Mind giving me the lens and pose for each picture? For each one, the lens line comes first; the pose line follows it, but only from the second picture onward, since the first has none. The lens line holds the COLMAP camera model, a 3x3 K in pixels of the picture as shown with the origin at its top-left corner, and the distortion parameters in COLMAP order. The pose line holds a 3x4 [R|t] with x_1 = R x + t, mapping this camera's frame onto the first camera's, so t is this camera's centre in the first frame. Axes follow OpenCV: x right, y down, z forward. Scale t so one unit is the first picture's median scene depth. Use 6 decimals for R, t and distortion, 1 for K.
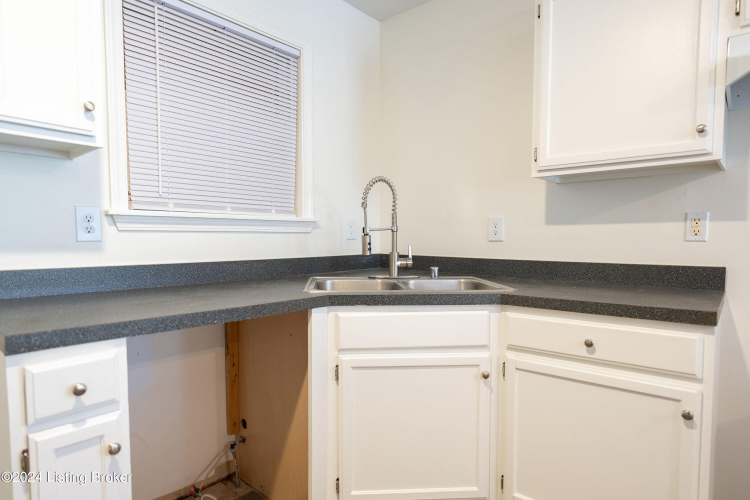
lens RADIAL K [[432.6, 0, 352.7], [0, 432.6, 263.1], [0, 0, 1]] dist [-0.003602, -0.000014]
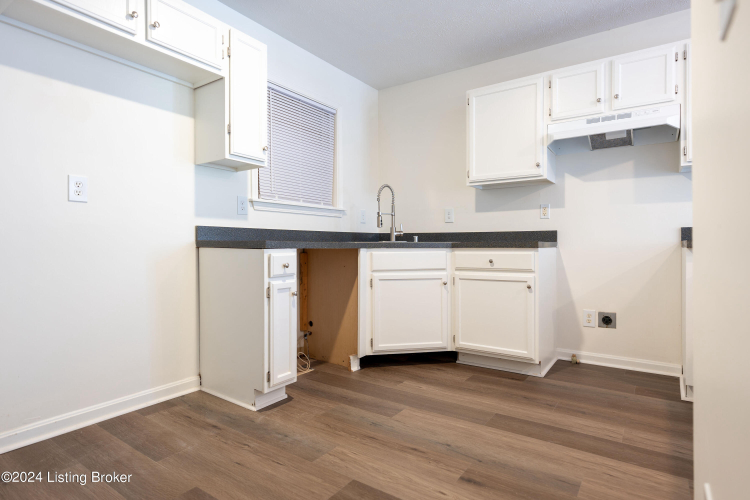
lens RADIAL K [[412.4, 0, 373.1], [0, 412.4, 248.8], [0, 0, 1]] dist [-0.000353, 0.001049]
pose [[0.991295, -0.002613, 0.131630, -0.244618], [0.009214, 0.998729, -0.049559, 0.172153], [-0.131333, 0.050341, 0.990059, -0.764379]]
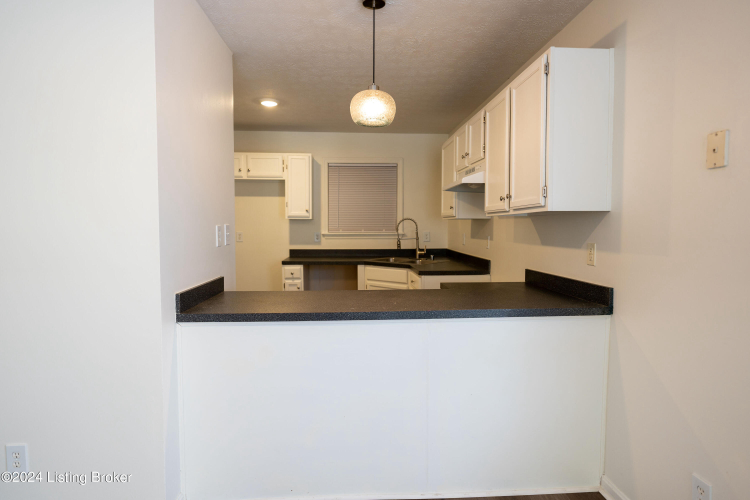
lens RADIAL K [[412.4, 0, 373.4], [0, 412.4, 250.9], [0, 0, 1]] dist [-0.000353, 0.001049]
pose [[0.710662, 0.042124, -0.702271, 1.836218], [-0.037232, 0.999059, 0.022249, -0.061575], [0.702547, 0.010336, 0.711562, -0.948167]]
